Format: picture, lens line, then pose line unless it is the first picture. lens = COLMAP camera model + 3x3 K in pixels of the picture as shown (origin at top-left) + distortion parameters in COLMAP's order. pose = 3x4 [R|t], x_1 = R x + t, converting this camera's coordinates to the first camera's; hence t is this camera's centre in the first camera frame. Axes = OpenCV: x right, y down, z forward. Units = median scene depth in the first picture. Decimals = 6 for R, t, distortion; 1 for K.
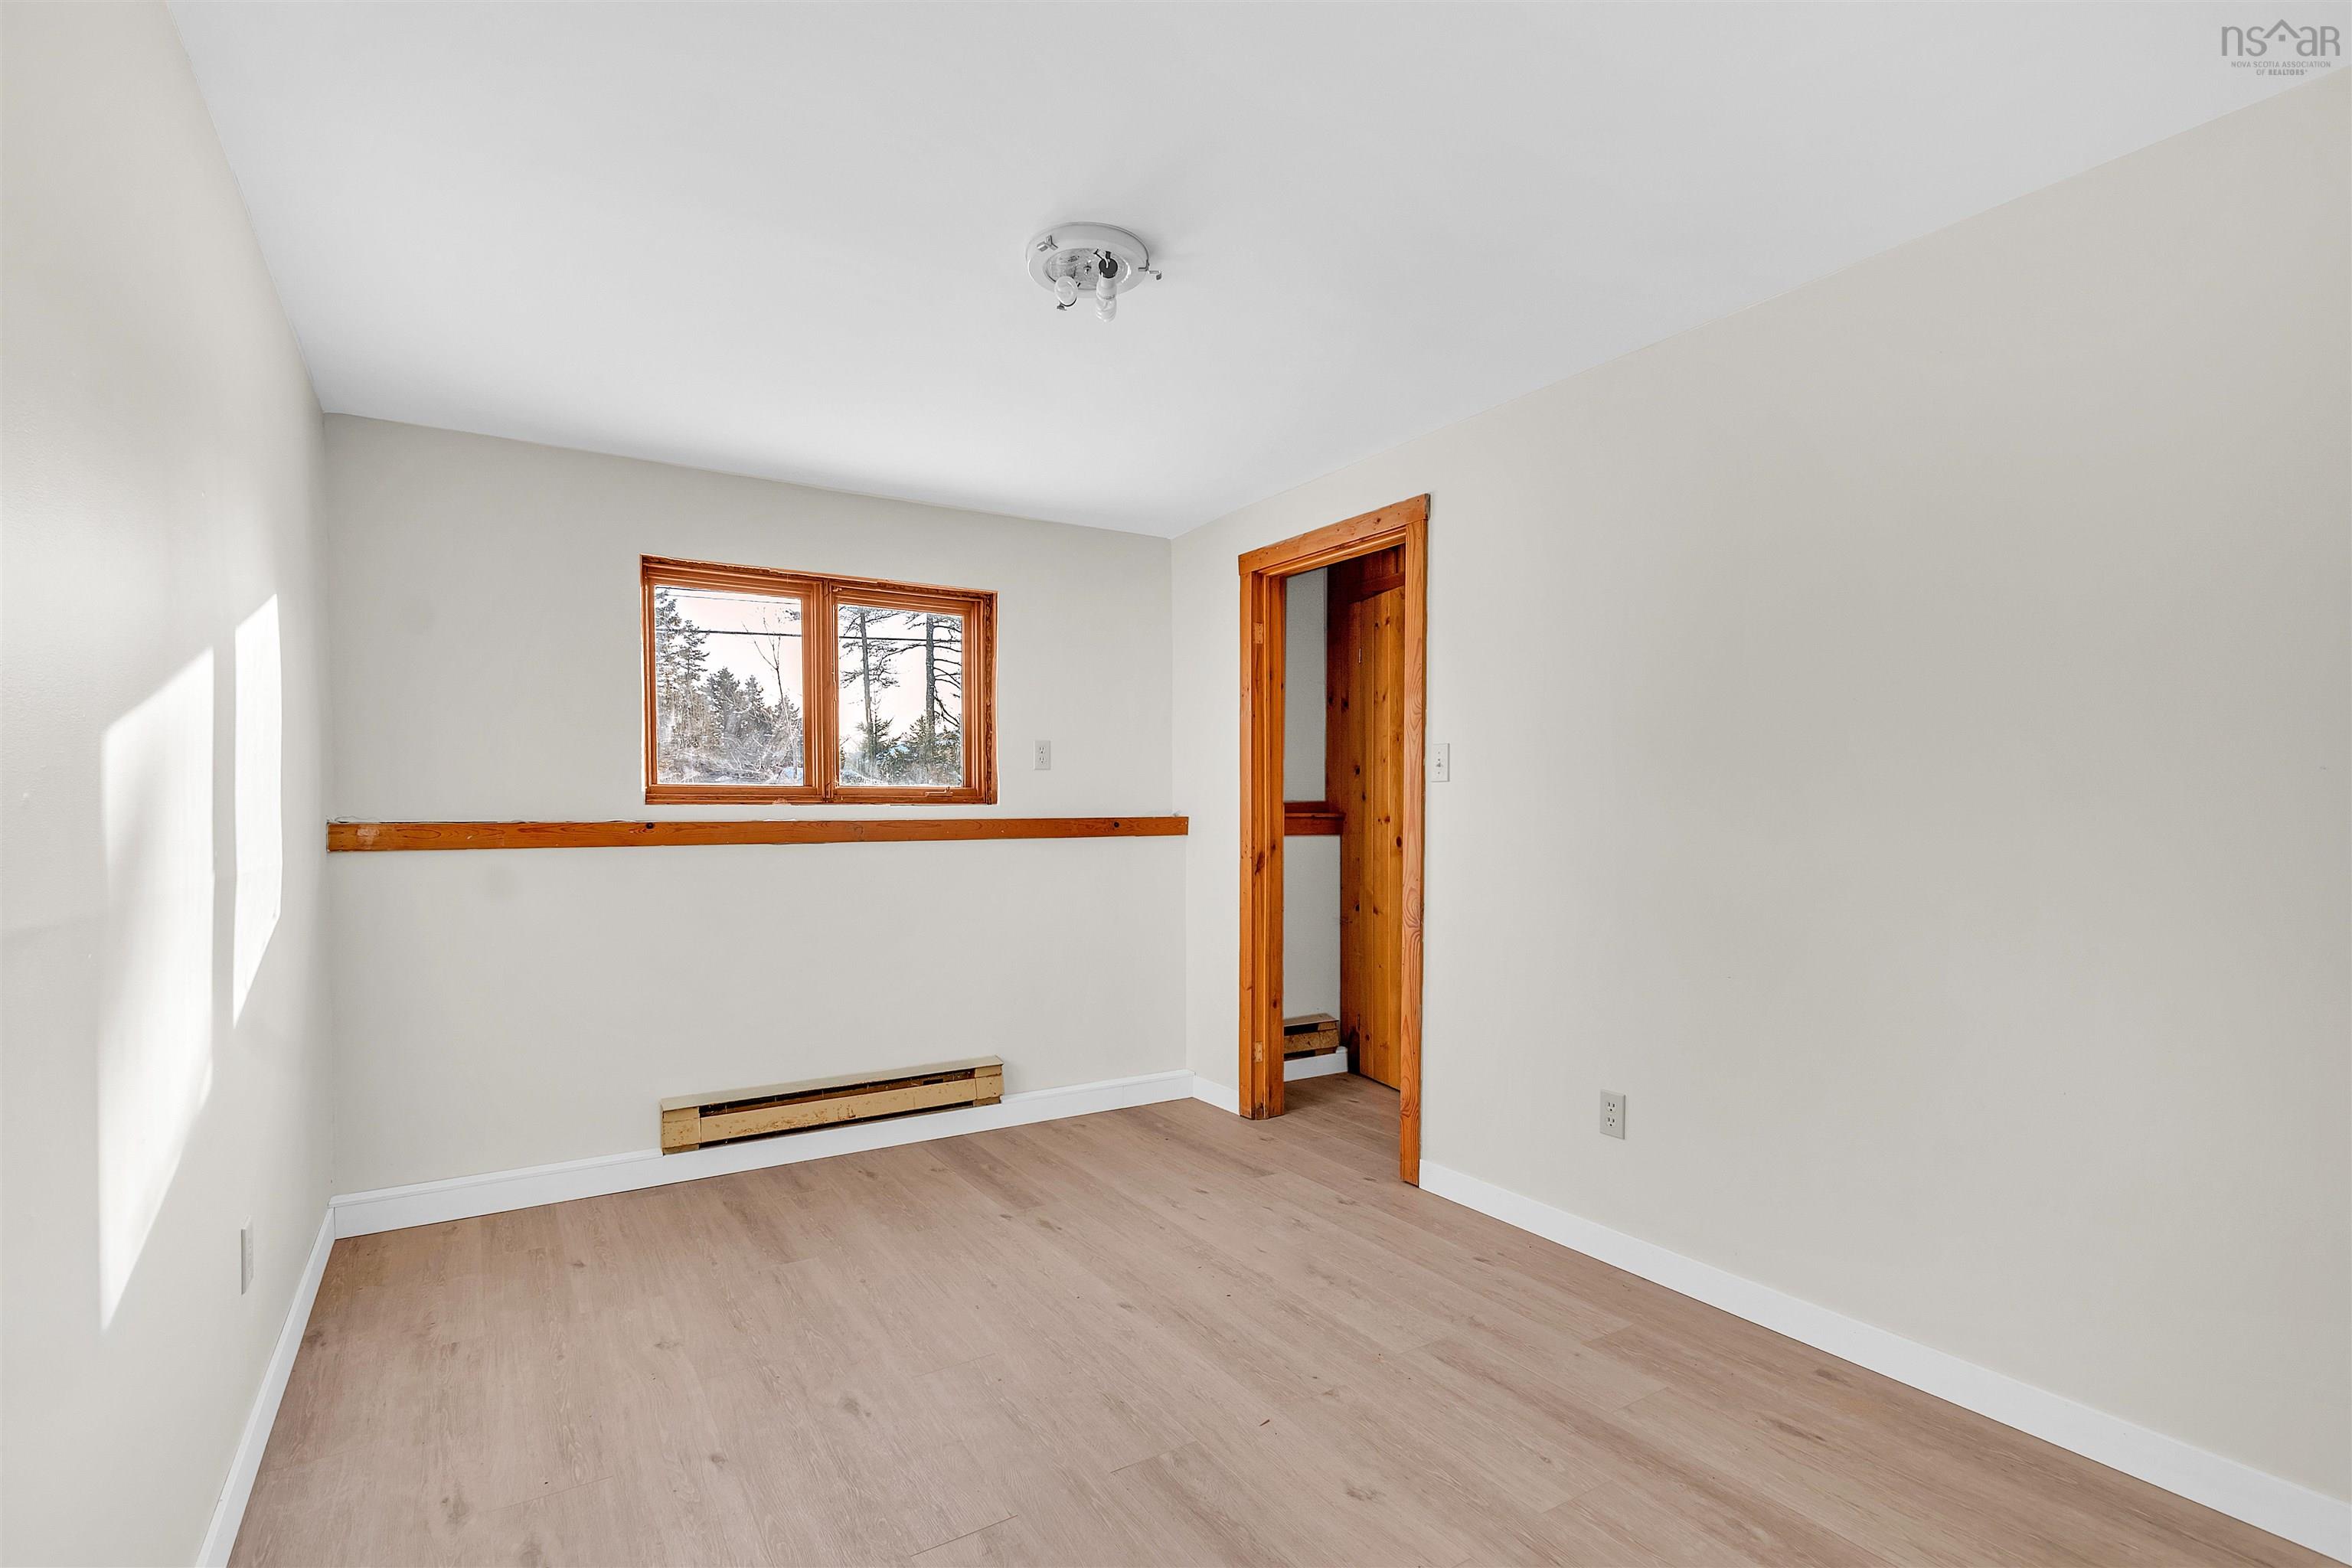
lens RADIAL K [[1094.8, 0, 1176.3], [0, 1094.8, 840.6], [0, 0, 1]] dist [0.000576, -0.000311]
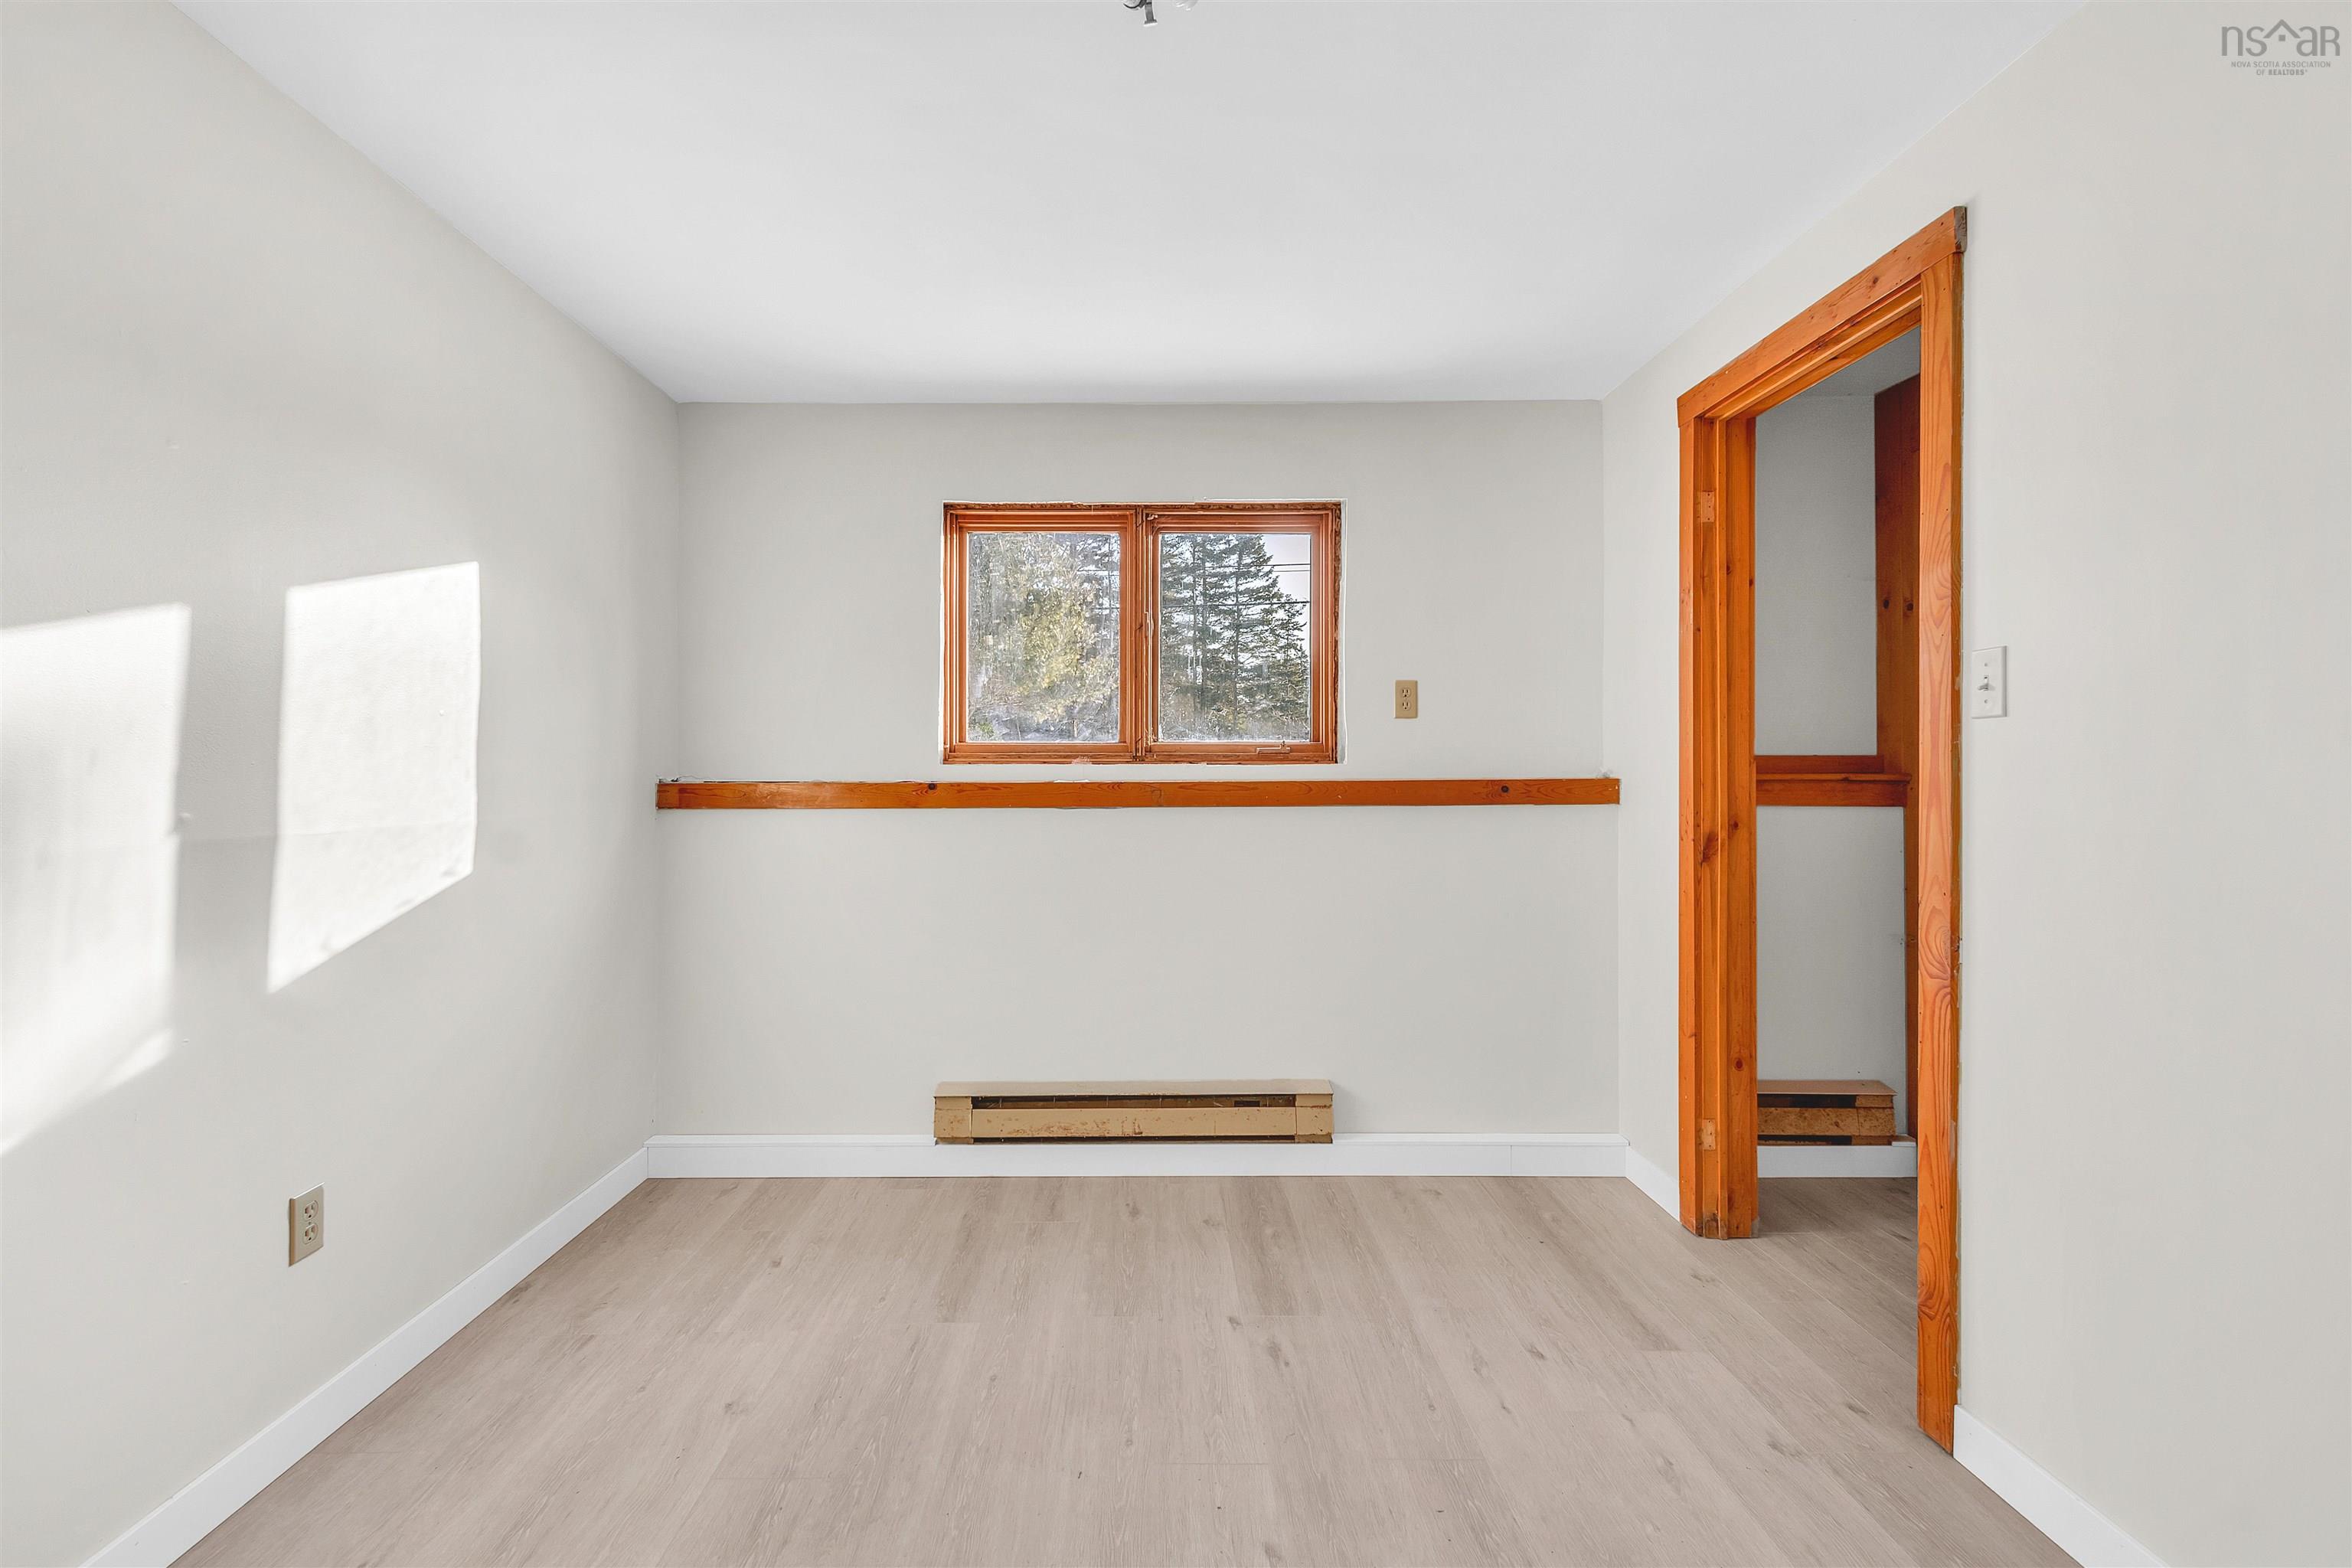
lens RADIAL K [[1081.9, 0, 1166.1], [0, 1081.9, 765.0], [0, 0, 1]] dist [0.007206, -0.000424]
pose [[0.846060, -0.002960, -0.533079, 0.151839], [-0.014319, 0.999498, -0.028276, -0.007359], [0.532895, 0.031557, 0.845593, 0.269752]]
